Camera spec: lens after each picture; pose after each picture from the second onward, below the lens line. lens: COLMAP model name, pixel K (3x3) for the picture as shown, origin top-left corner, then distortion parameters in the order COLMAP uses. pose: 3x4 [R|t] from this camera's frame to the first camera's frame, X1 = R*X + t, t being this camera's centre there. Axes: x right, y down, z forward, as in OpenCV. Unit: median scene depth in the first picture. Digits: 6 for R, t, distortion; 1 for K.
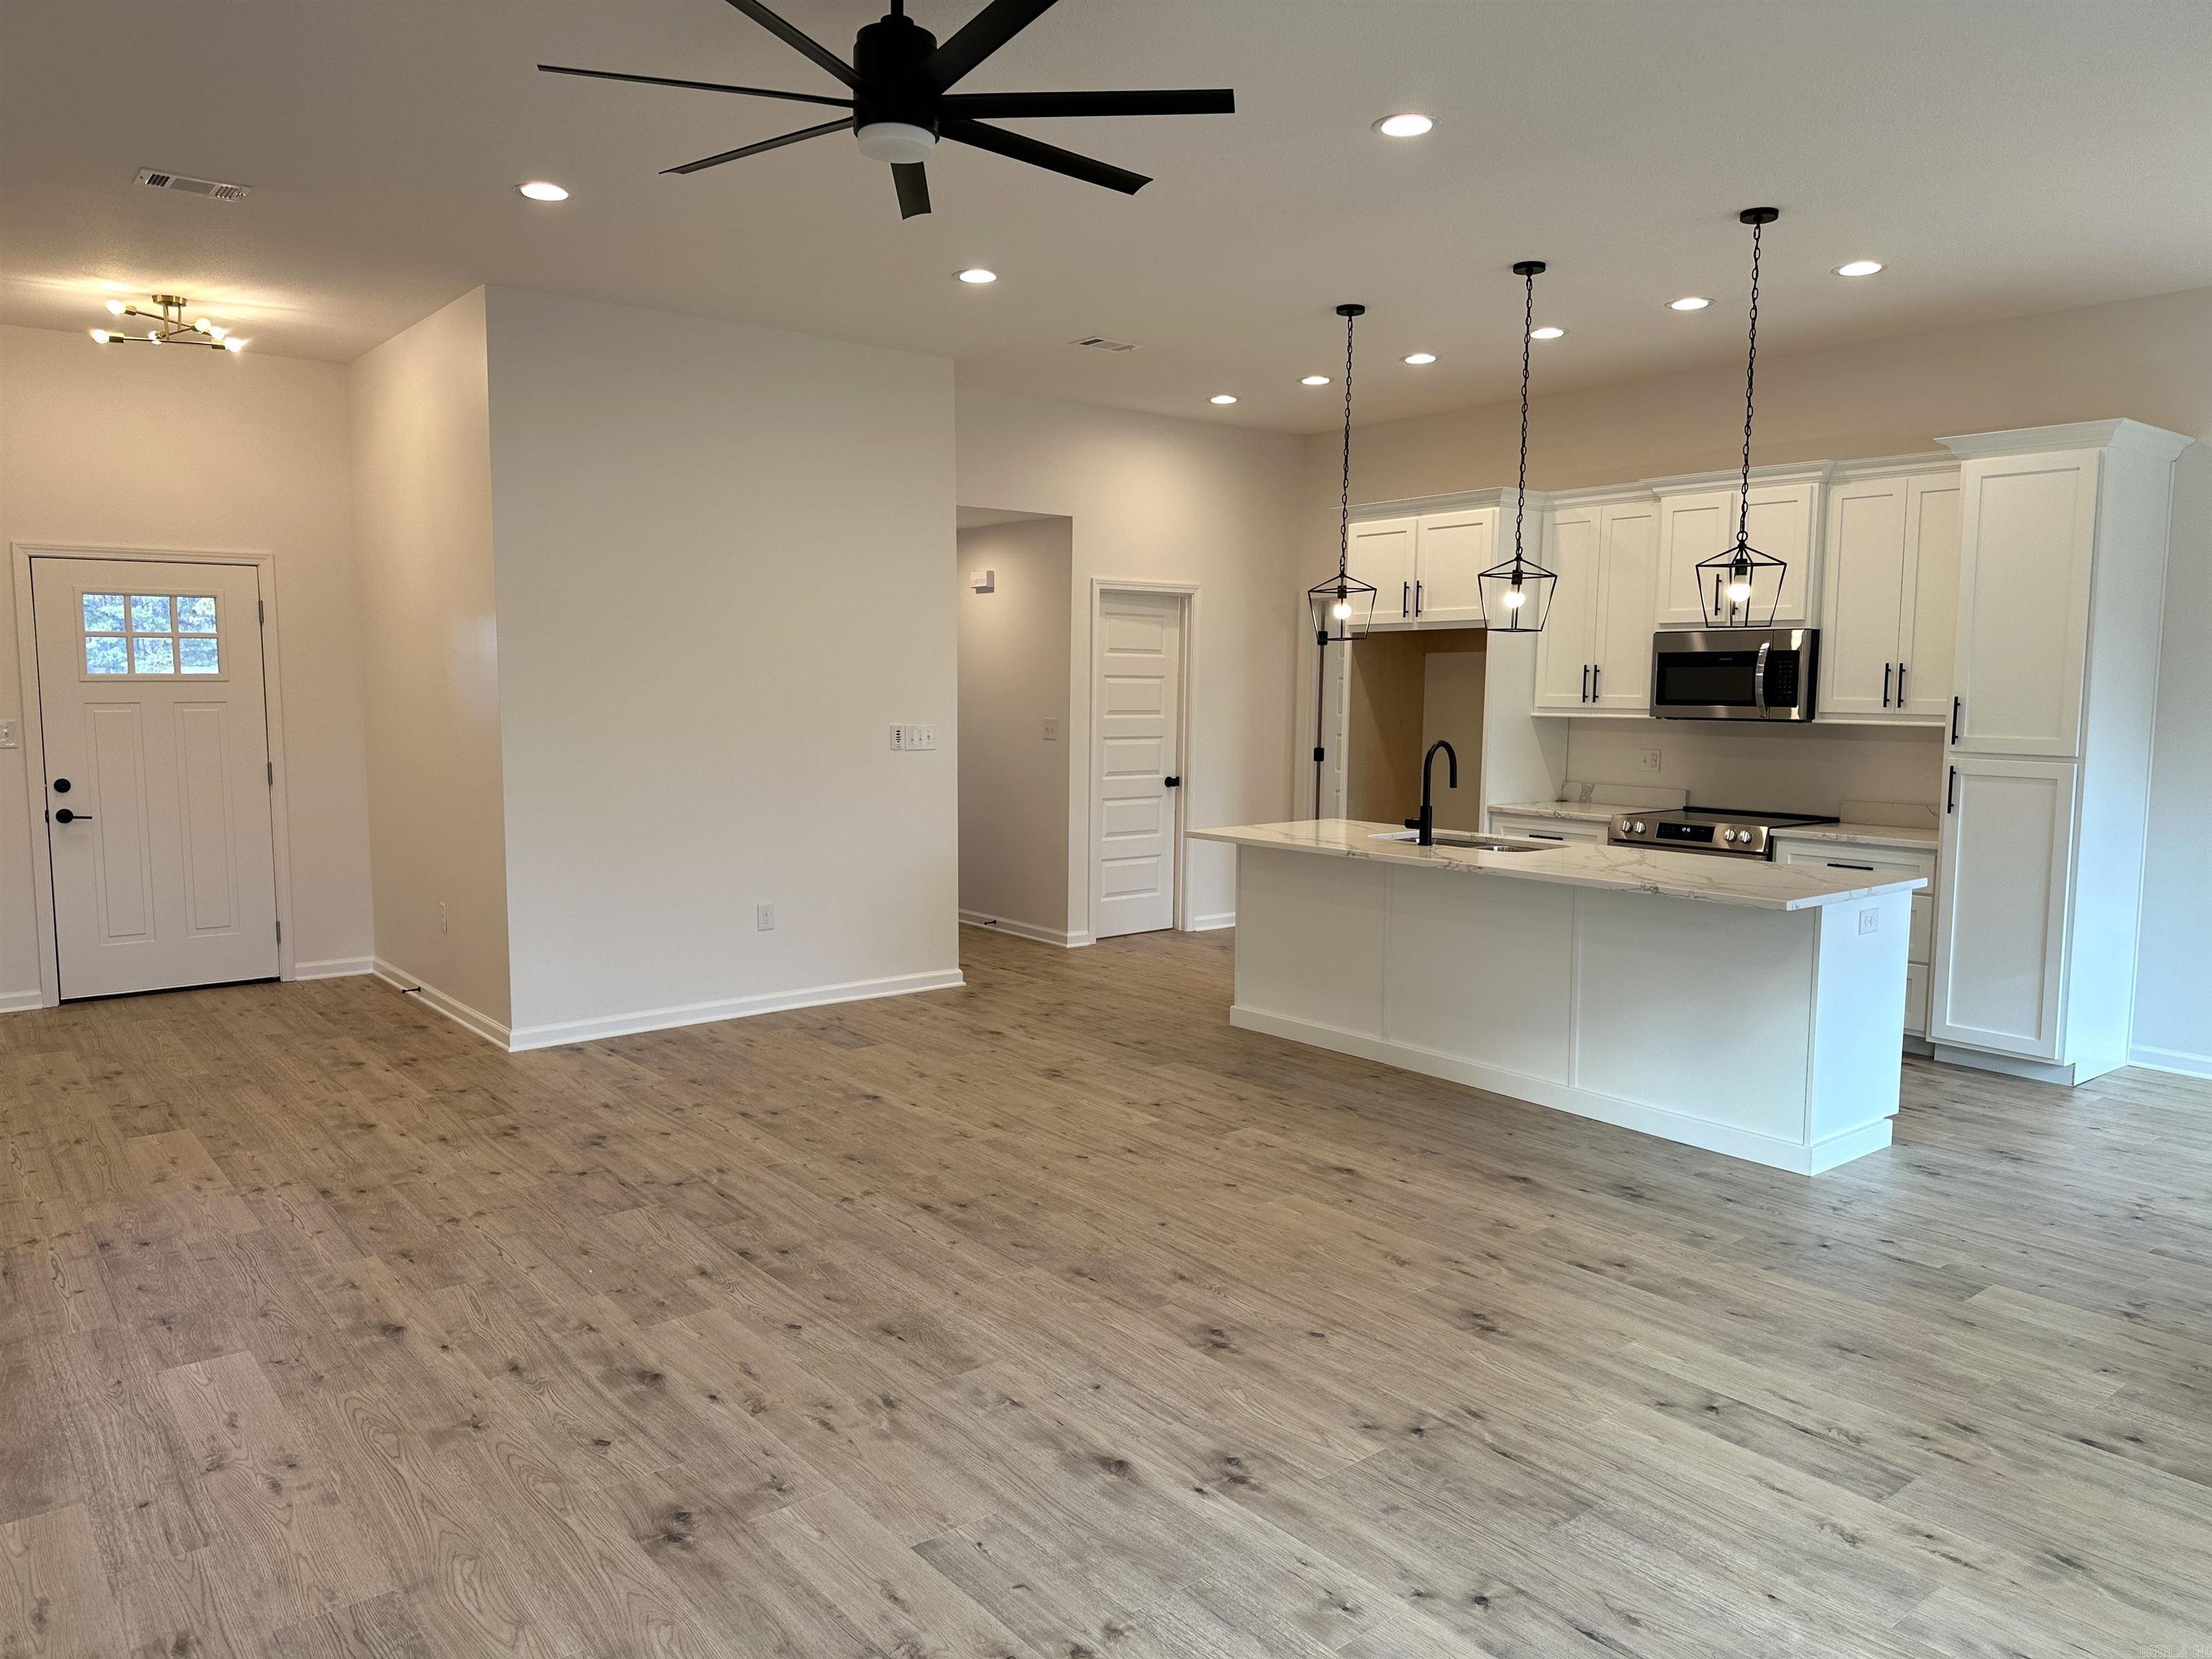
lens RADIAL K [[1547.8, 0, 1073.6], [0, 1547.8, 811.4], [0, 0, 1]] dist [0.089022, -0.104446]
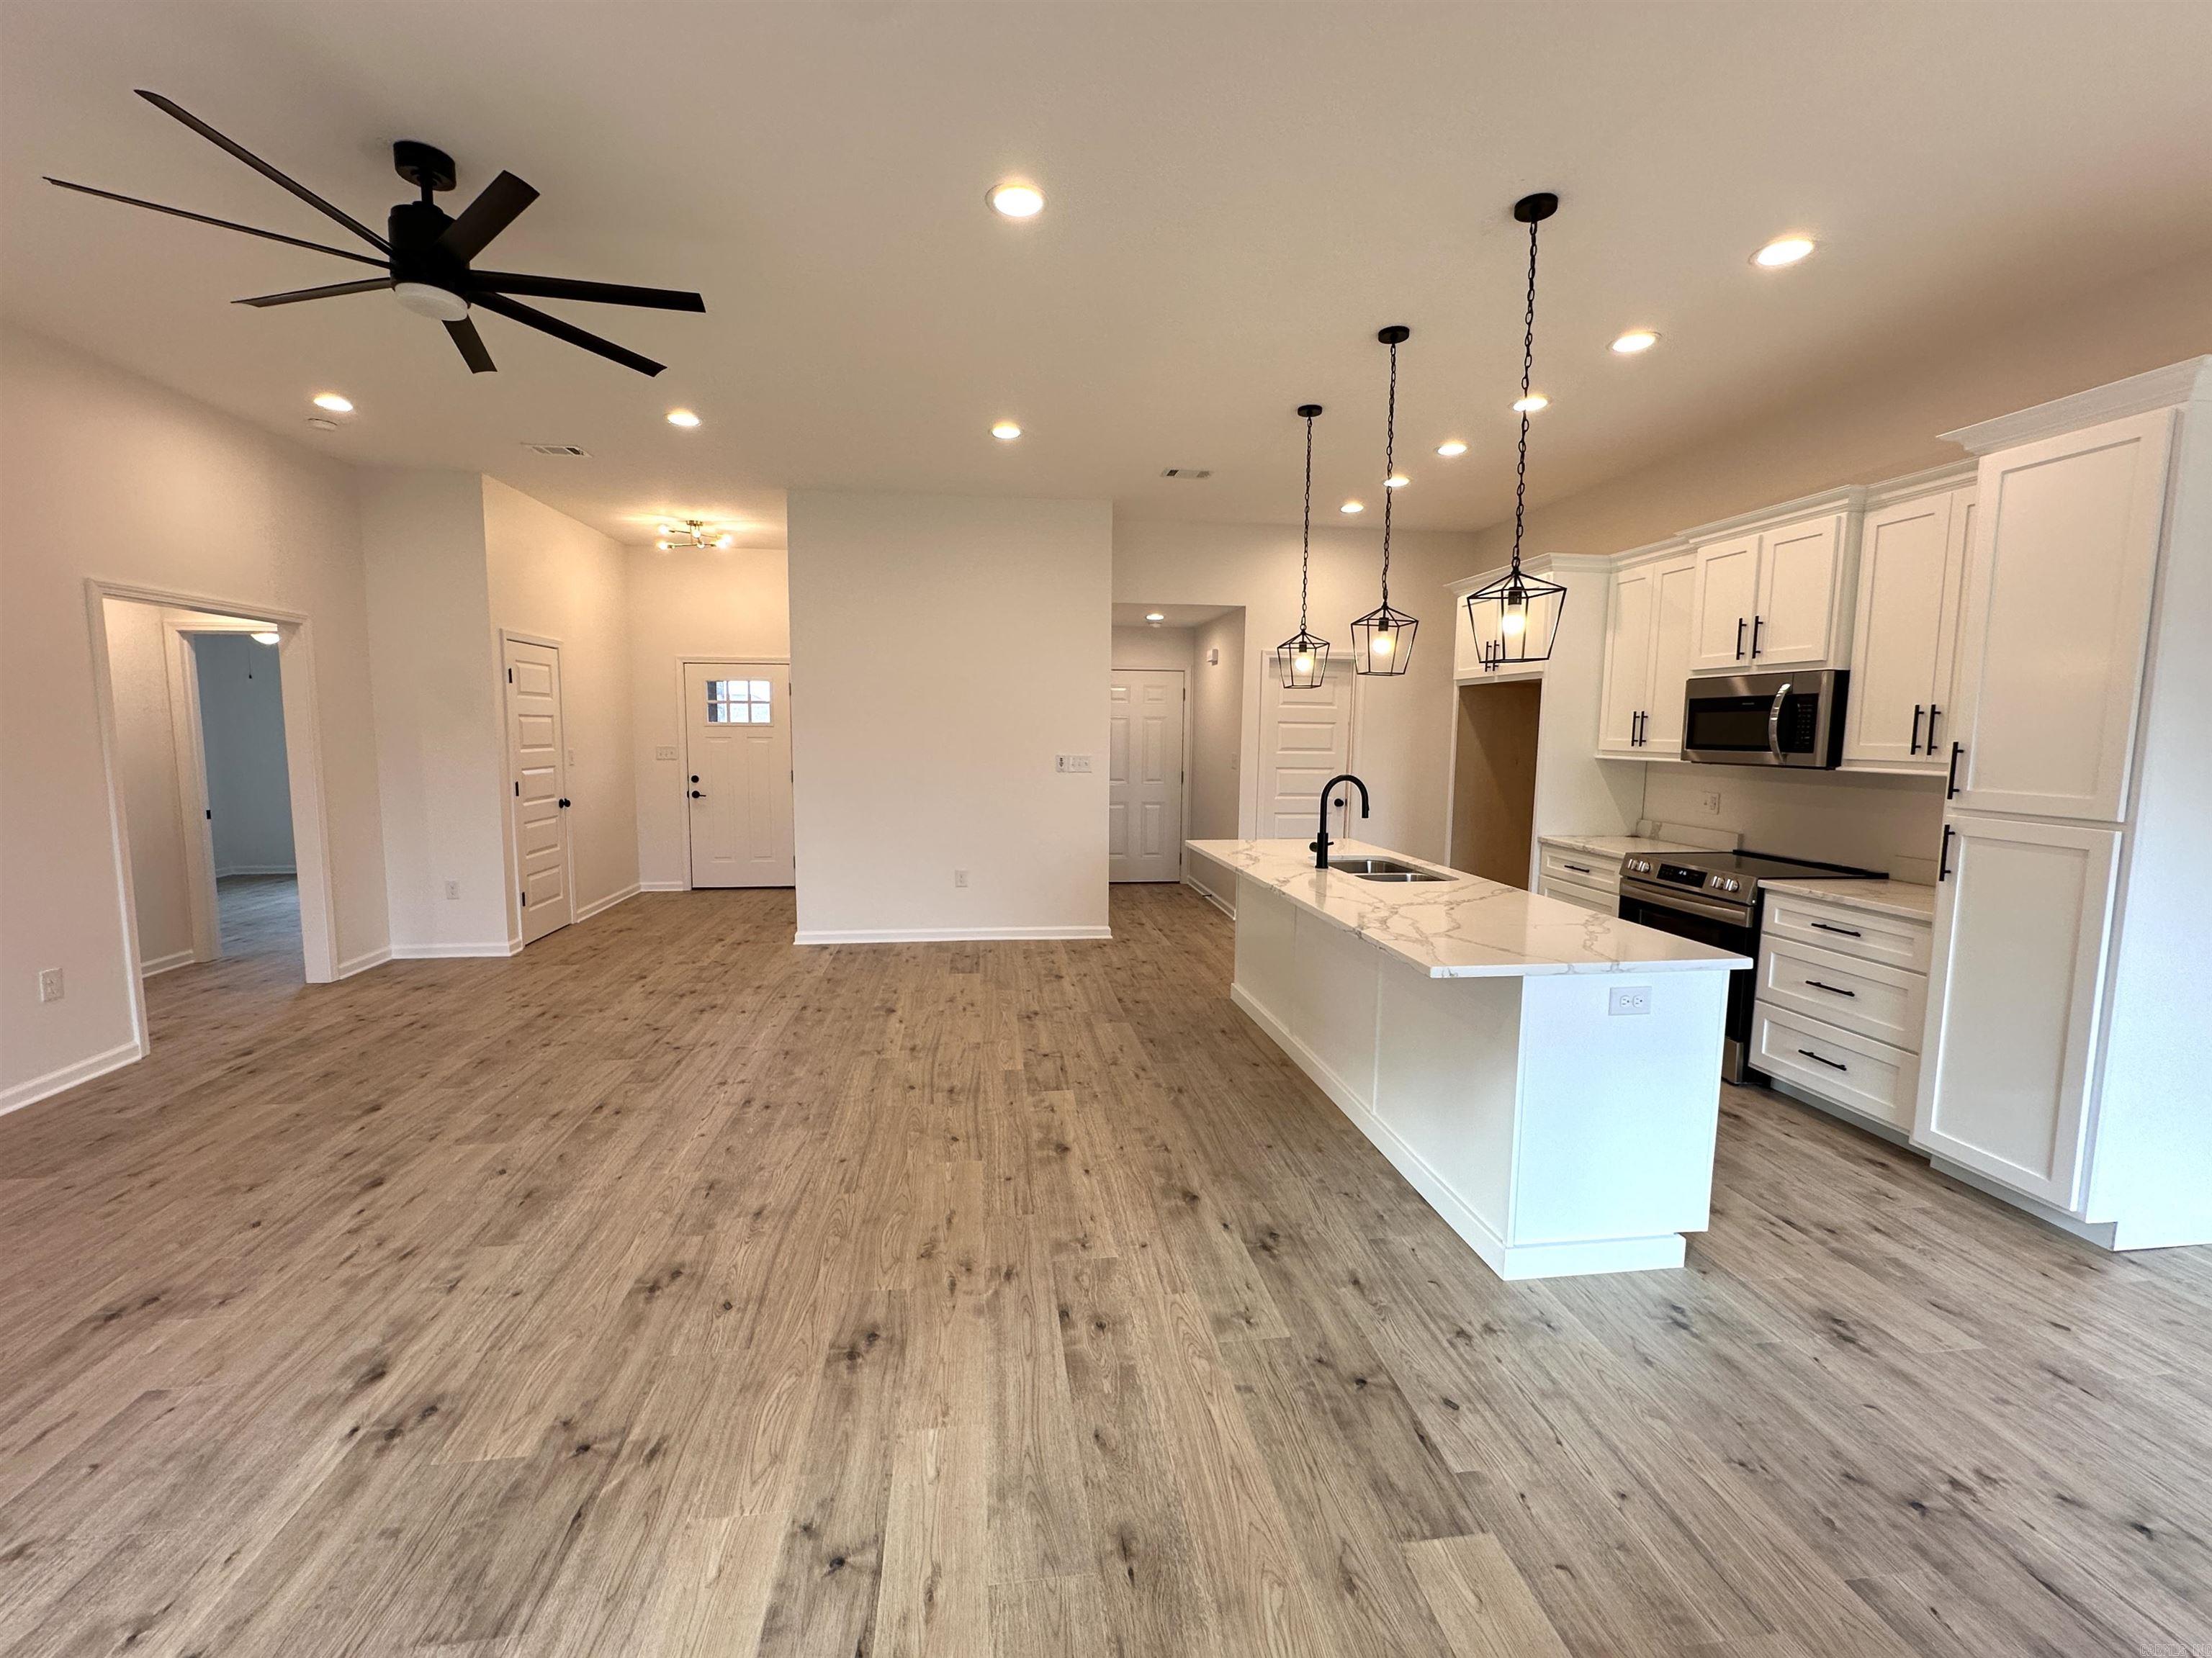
lens RADIAL K [[891.1, 0, 1071.5], [0, 891.1, 801.5], [0, 0, 1]] dist [-0.003735, 0.001236]
pose [[0.852205, 0.045062, -0.521264, 0.481936], [-0.049266, 0.998769, 0.005798, -0.024787], [0.520884, 0.020740, 0.853376, 0.420610]]
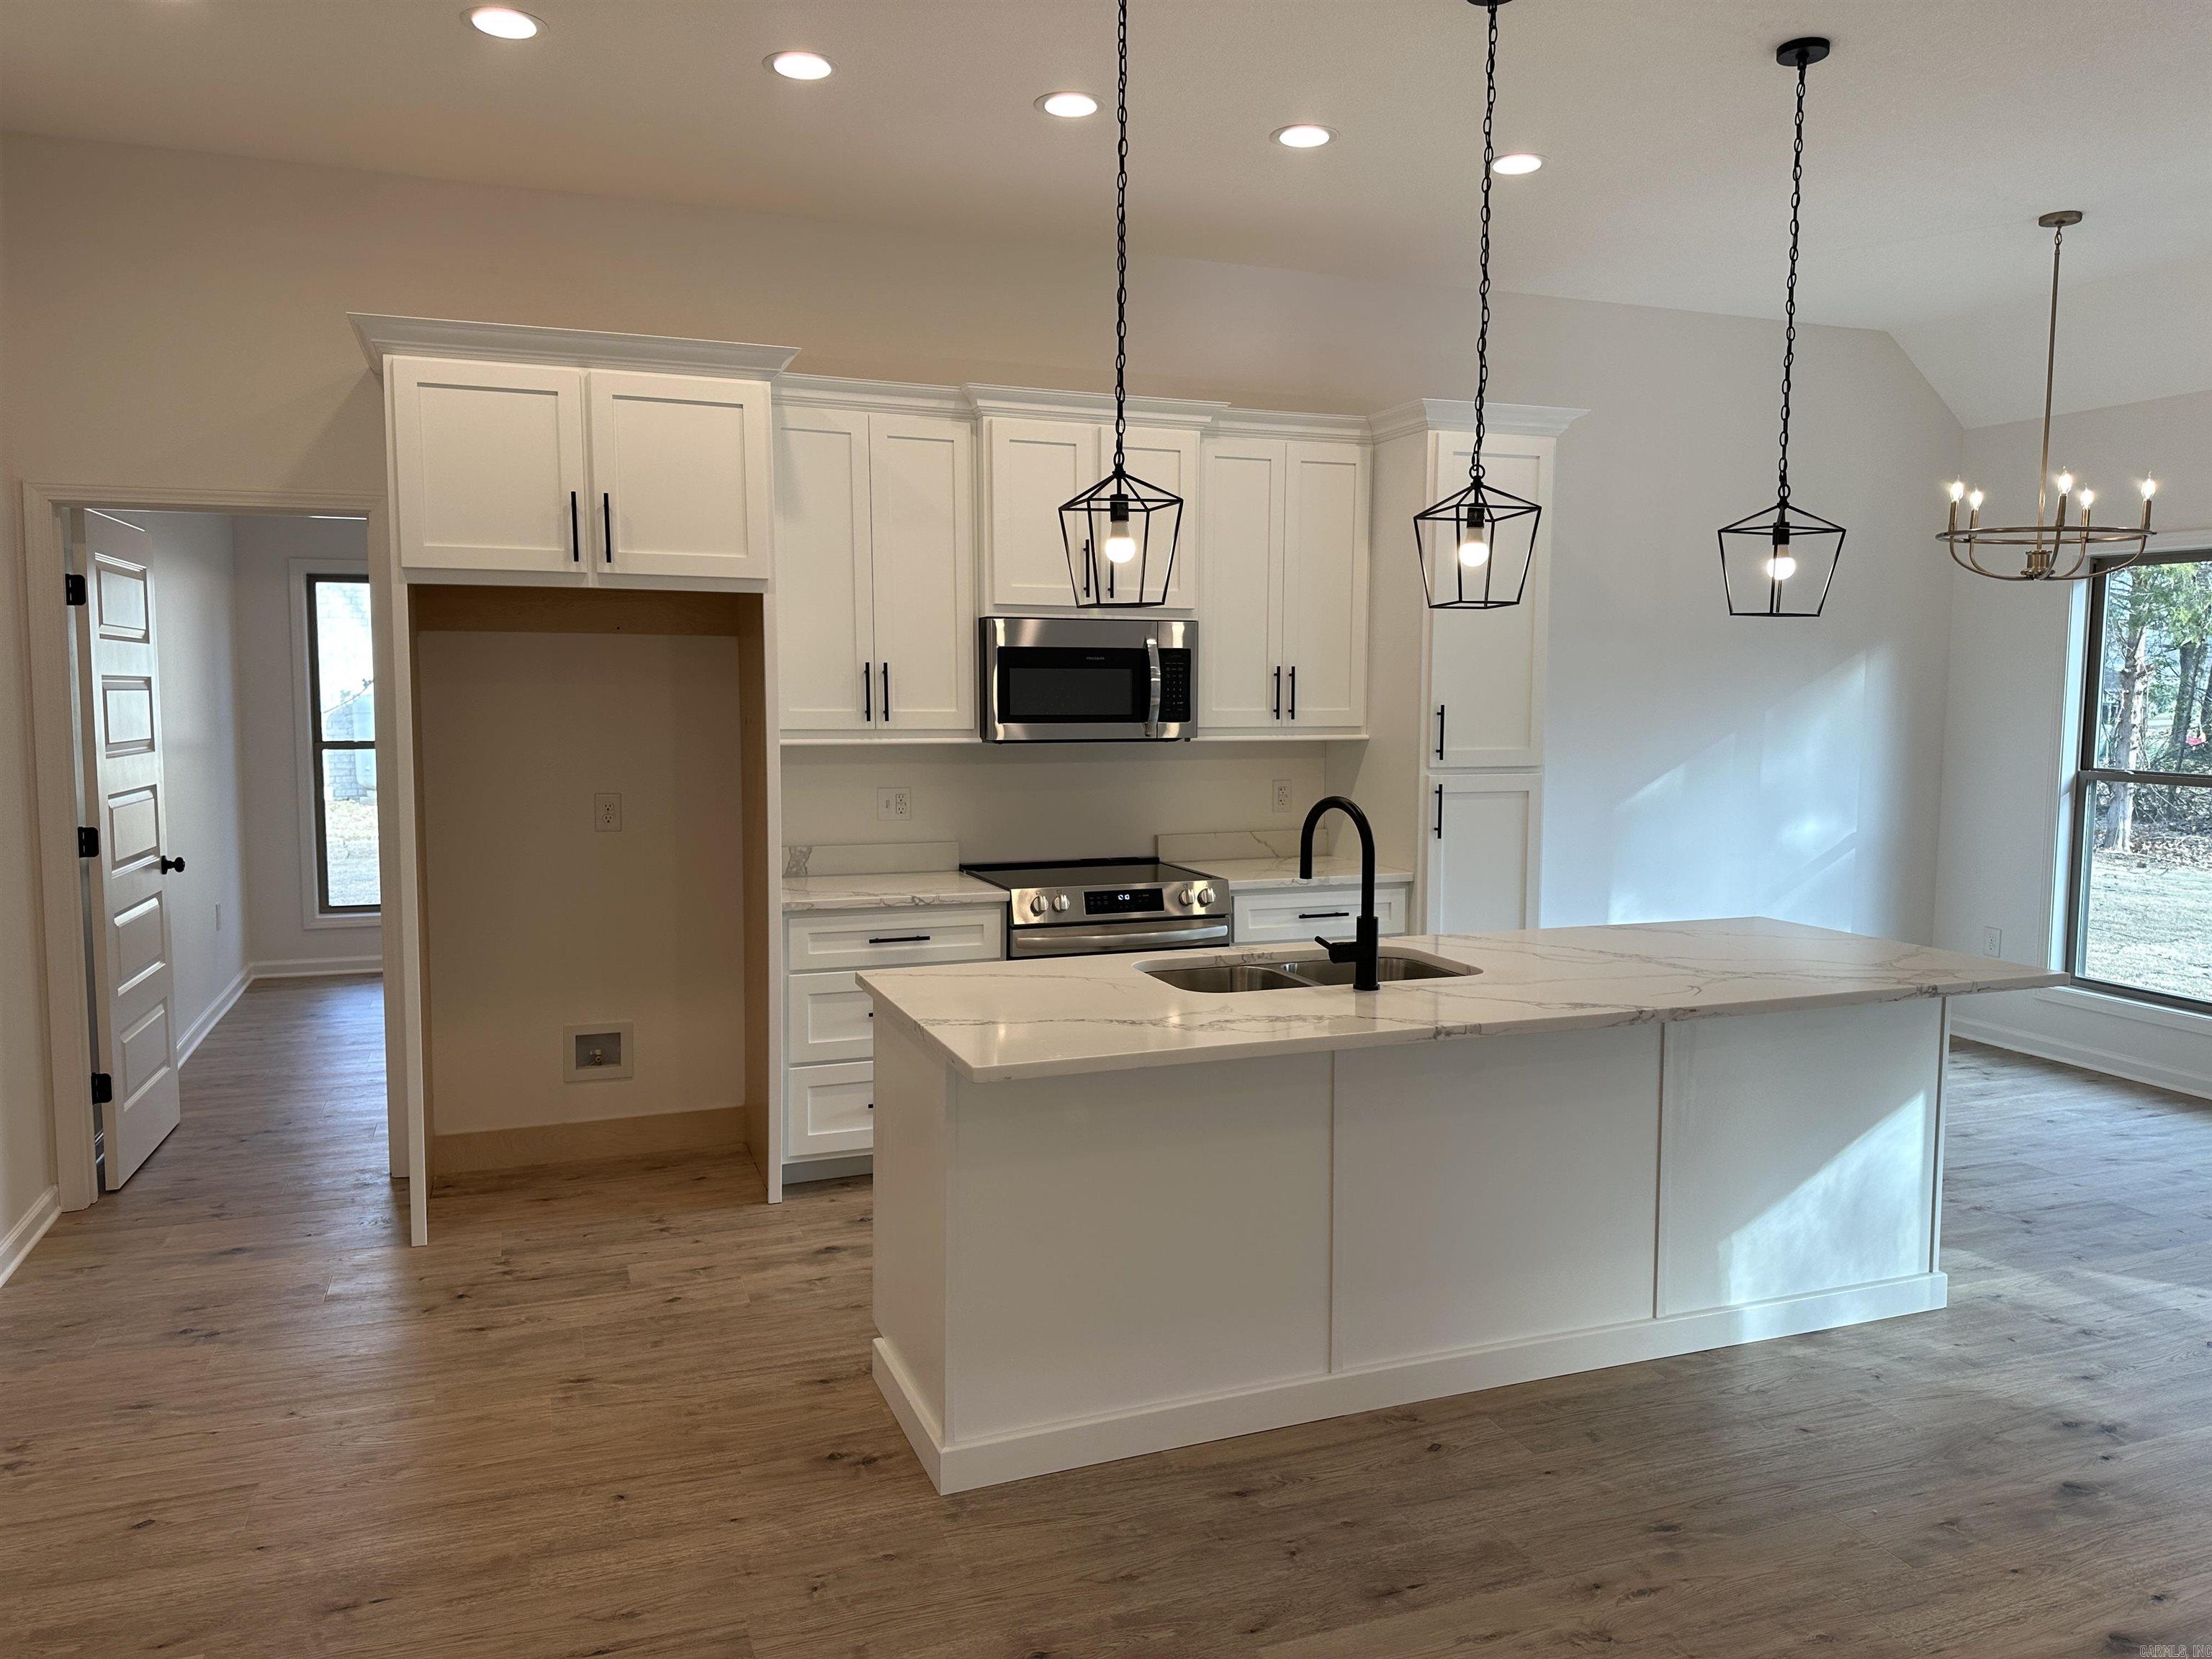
lens RADIAL K [[1547.8, 0, 1098.4], [0, 1547.8, 824.8], [0, 0, 1]] dist [0.089022, -0.104446]
pose [[0.292902, -0.092800, 0.951628, -0.376956], [0.080785, 0.994122, 0.072079, -0.099470], [-0.952723, 0.055766, 0.298678, 1.093951]]
